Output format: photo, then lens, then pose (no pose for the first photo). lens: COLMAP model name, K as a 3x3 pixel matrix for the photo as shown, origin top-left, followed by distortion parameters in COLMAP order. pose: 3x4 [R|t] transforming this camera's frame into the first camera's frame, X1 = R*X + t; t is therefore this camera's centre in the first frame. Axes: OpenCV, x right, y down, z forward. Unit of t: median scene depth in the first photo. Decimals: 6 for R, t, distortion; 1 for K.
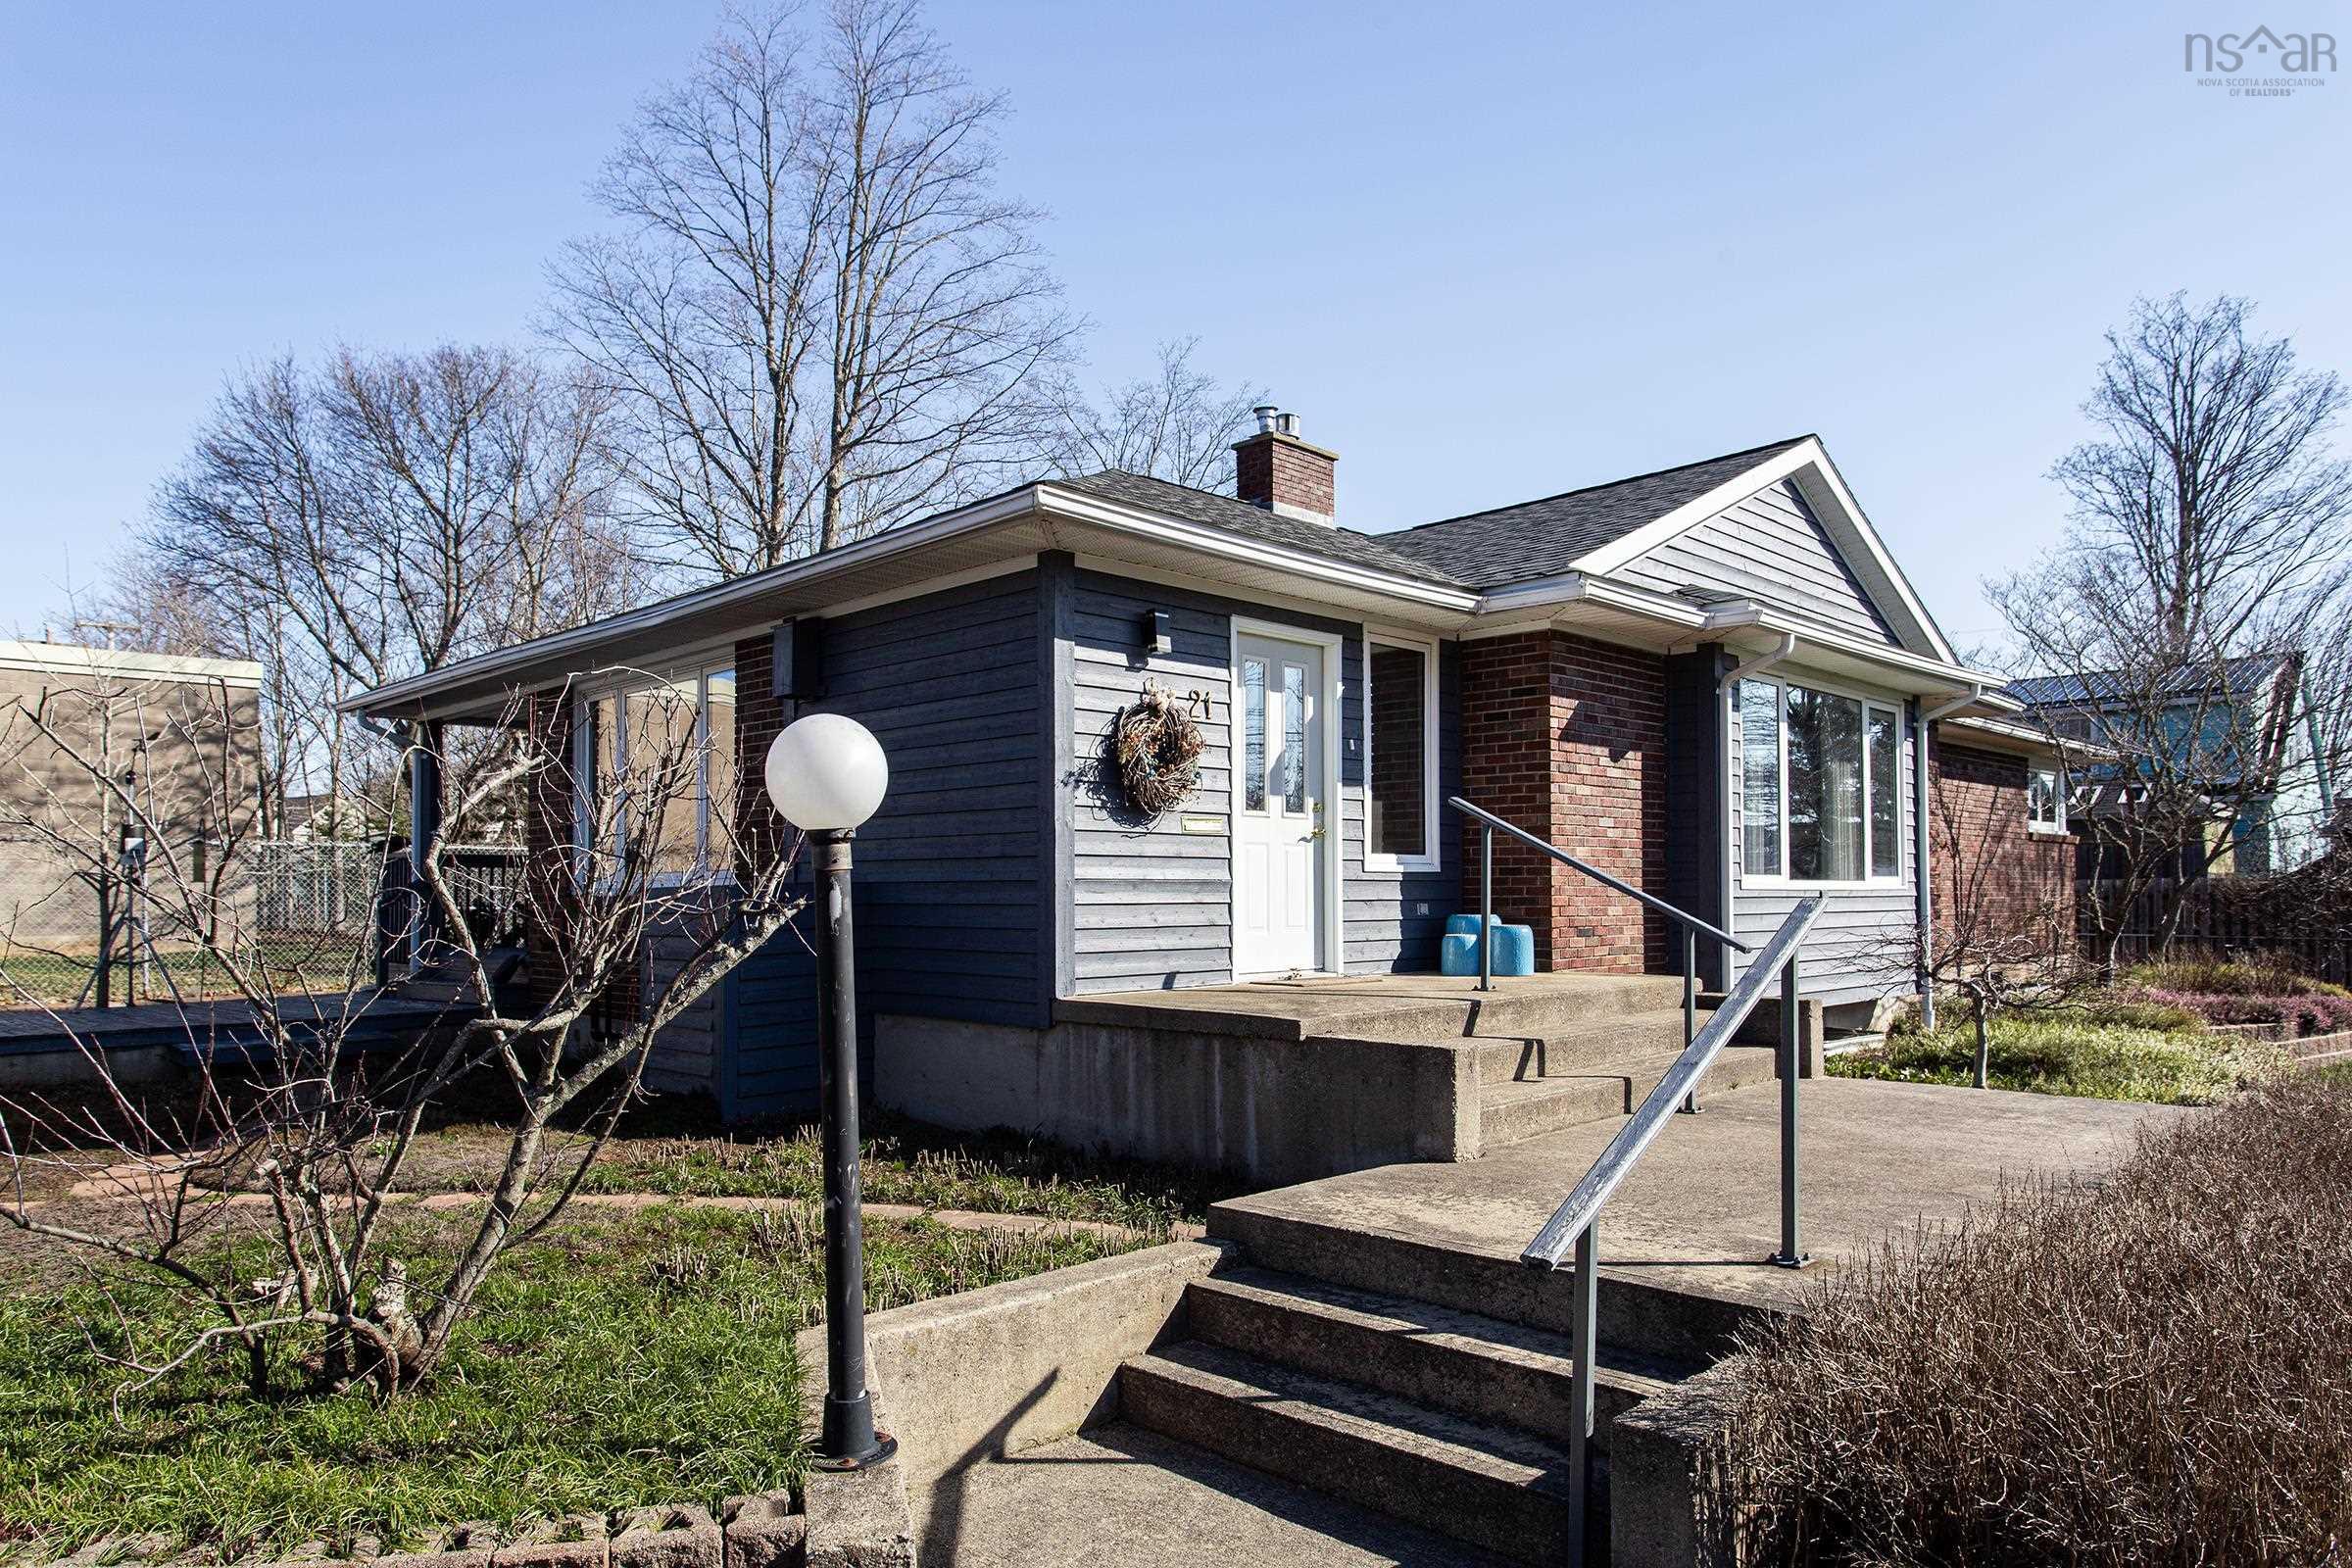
lens RADIAL K [[1496.3, 0, 1180.6], [0, 1496.3, 860.8], [0, 0, 1]] dist [-0.010020, 0.000647]
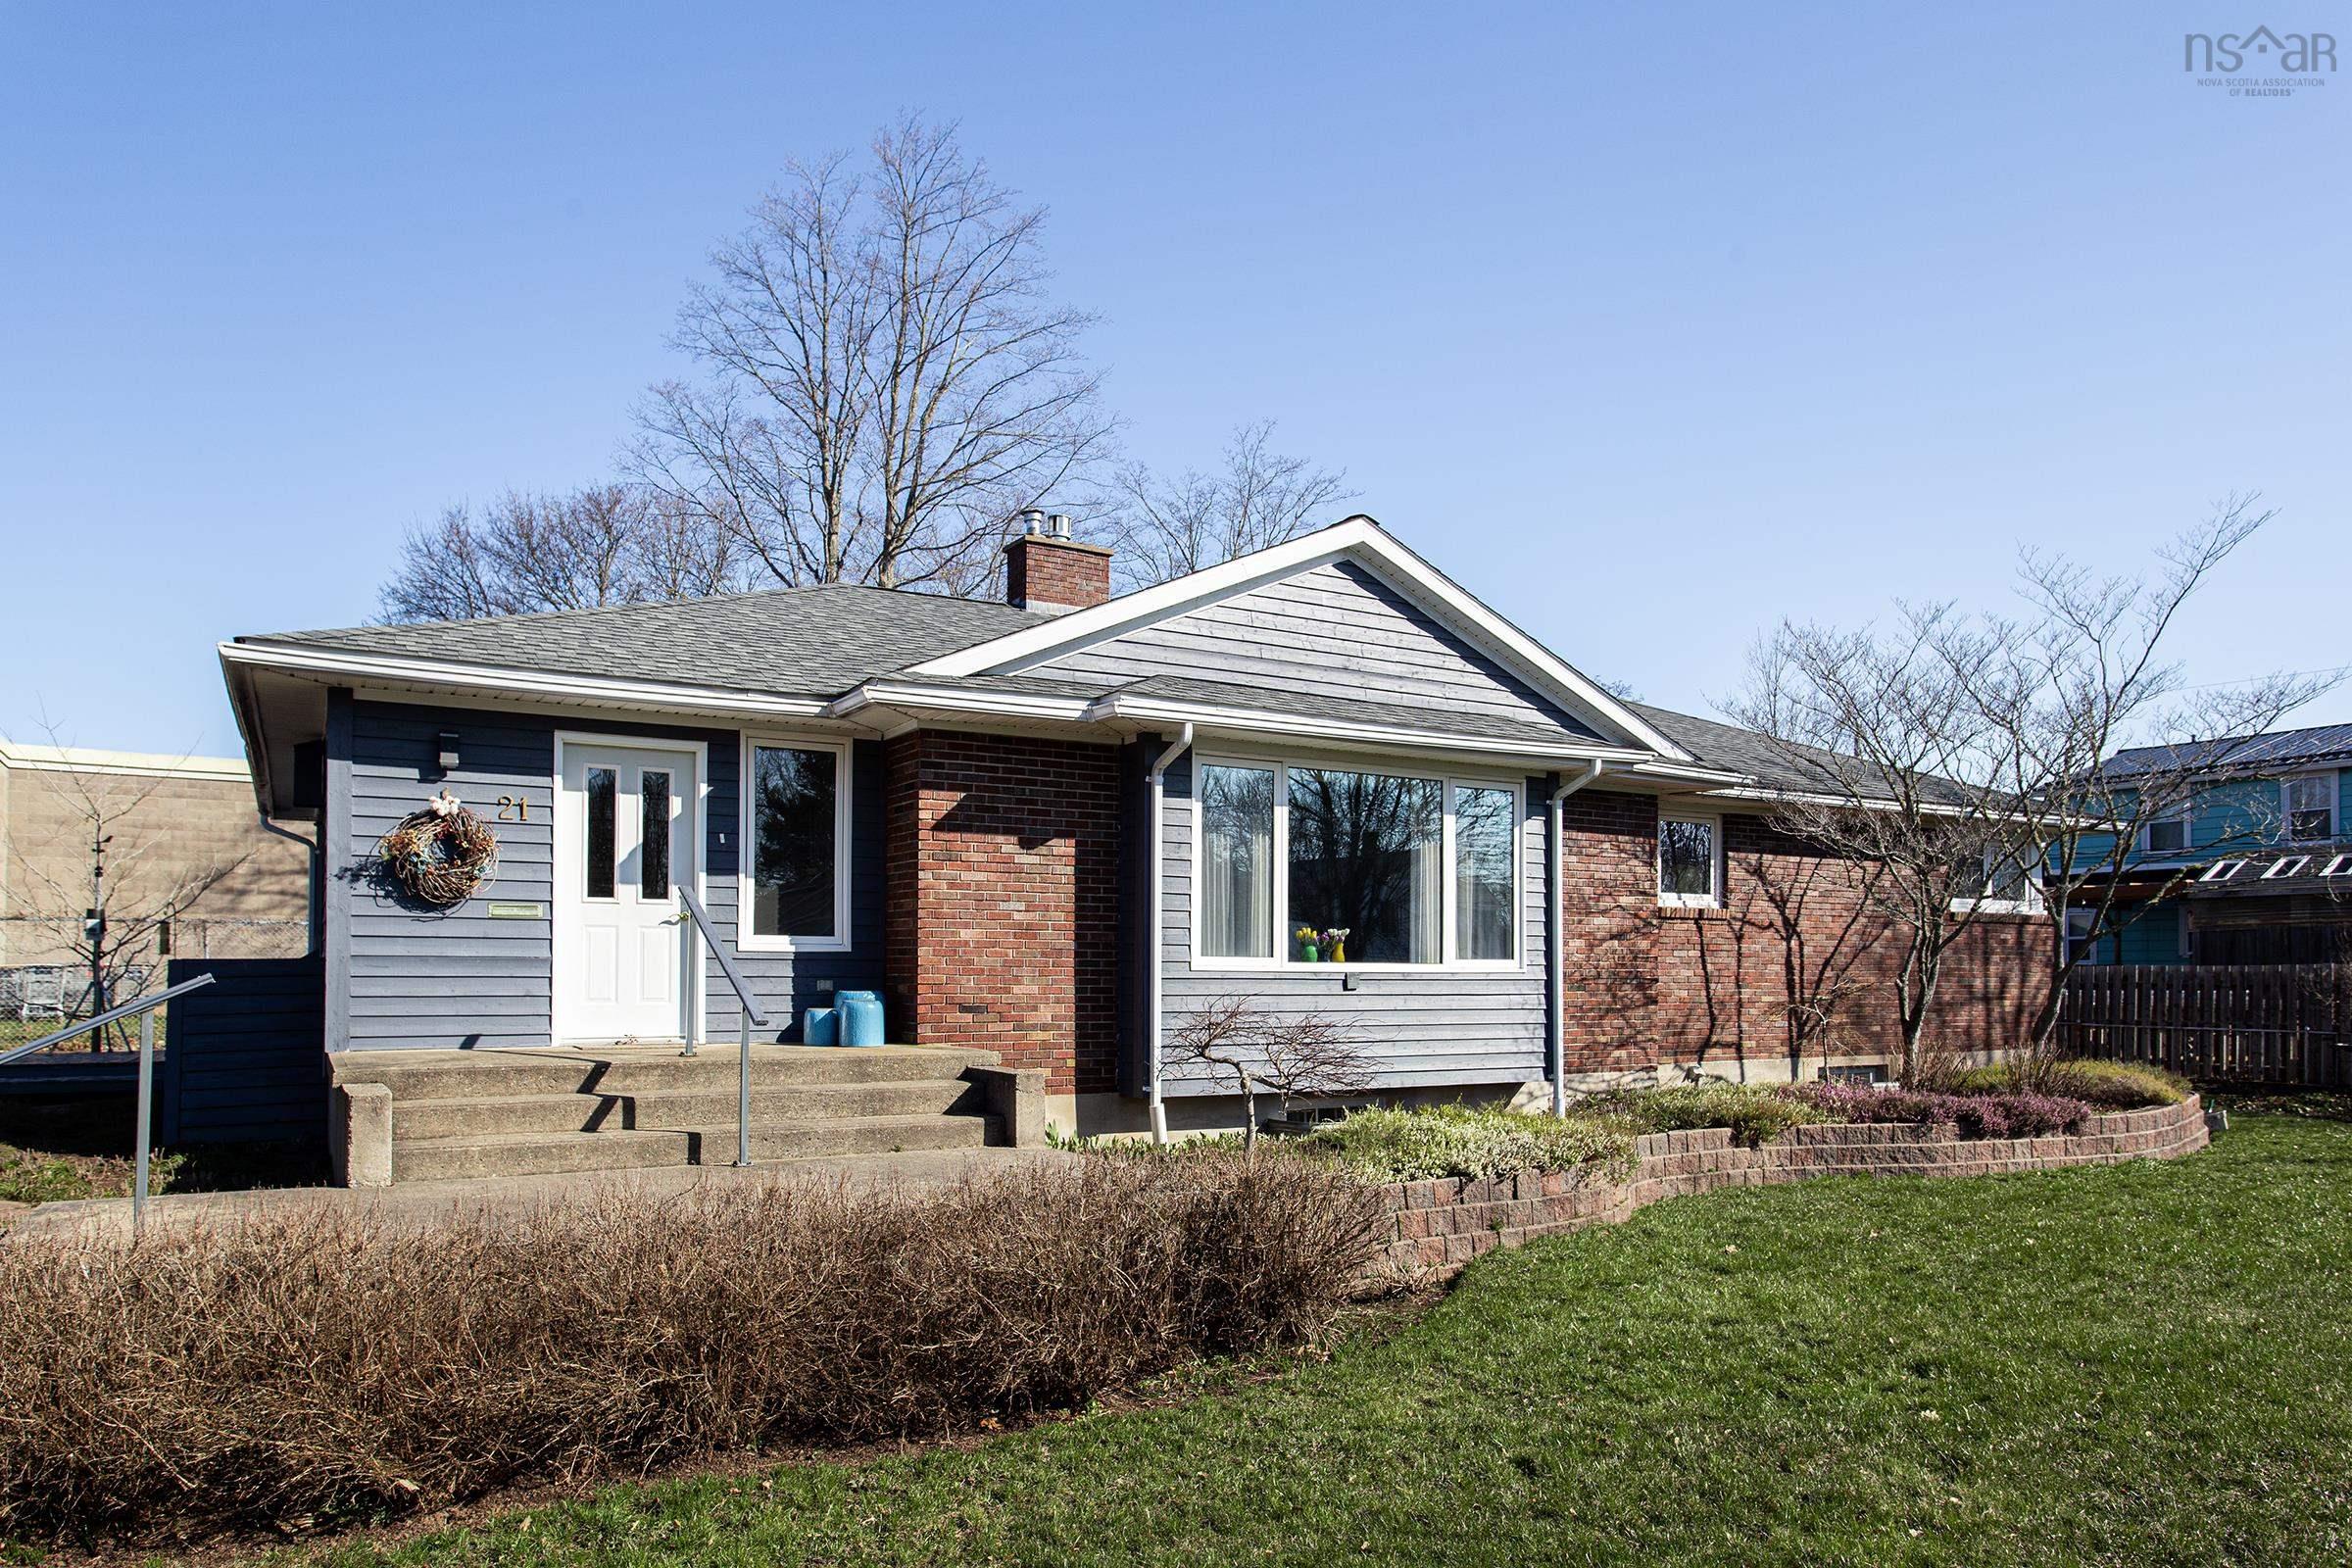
lens RADIAL K [[1496.3, 0, 1122.0], [0, 1496.3, 959.7], [0, 0, 1]] dist [-0.010020, 0.000647]
pose [[0.964852, 0.008094, -0.262668, 0.676407], [-0.004180, 0.999872, 0.015456, -0.004557], [0.262759, -0.013815, 0.964763, -0.010677]]
